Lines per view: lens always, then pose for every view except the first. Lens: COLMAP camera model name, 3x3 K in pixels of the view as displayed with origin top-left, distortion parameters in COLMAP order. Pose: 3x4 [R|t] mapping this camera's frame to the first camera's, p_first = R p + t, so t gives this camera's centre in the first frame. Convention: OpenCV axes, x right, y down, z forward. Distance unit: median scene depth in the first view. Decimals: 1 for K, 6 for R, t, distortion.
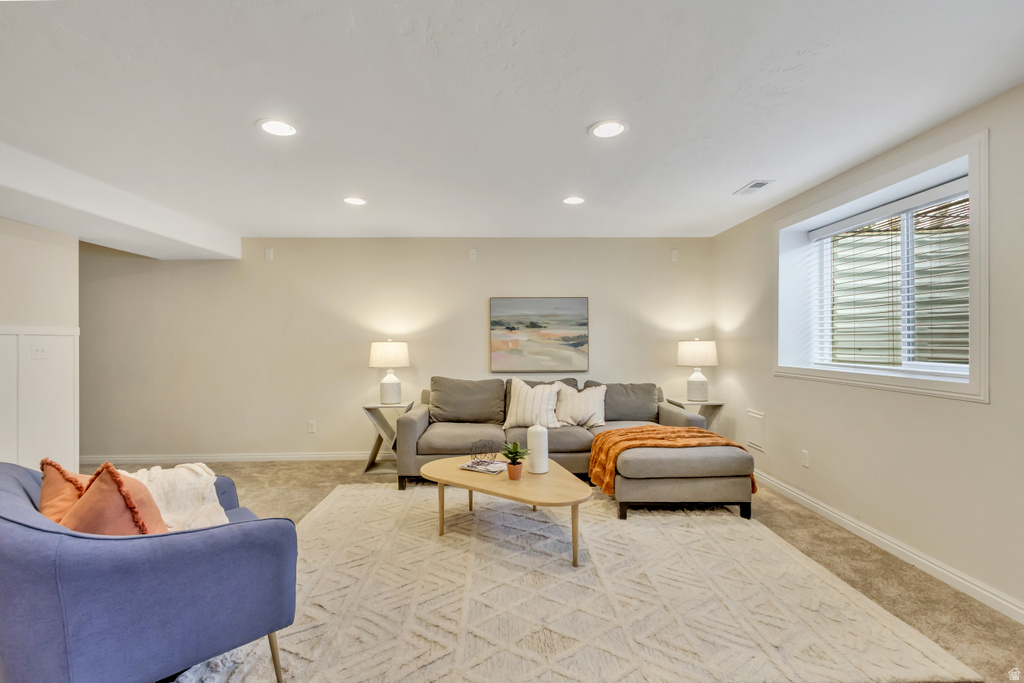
lens RADIAL K [[473.0, 0, 512.4], [0, 473.0, 338.4], [0, 0, 1]] dist [0.004662, 0.000089]
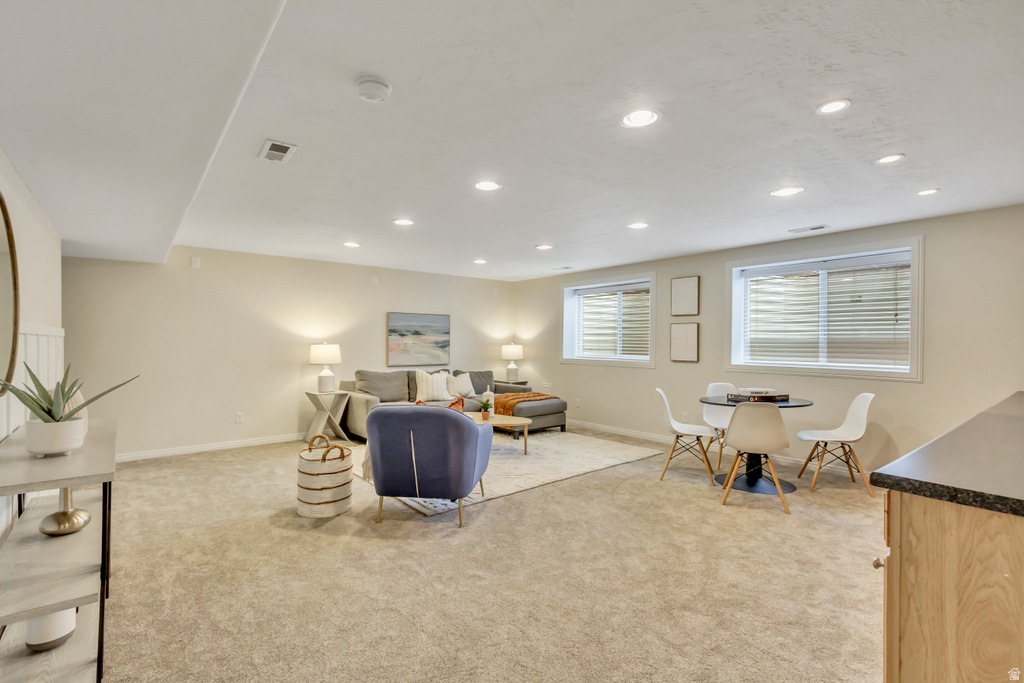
lens RADIAL K [[473.0, 0, 508.7], [0, 473.0, 342.1], [0, 0, 1]] dist [0.004662, 0.000089]
pose [[0.788473, 0.009480, 0.614997, -0.630268], [-0.013387, 0.999909, 0.001749, -0.006656], [-0.614924, -0.009612, 0.788528, -0.304601]]
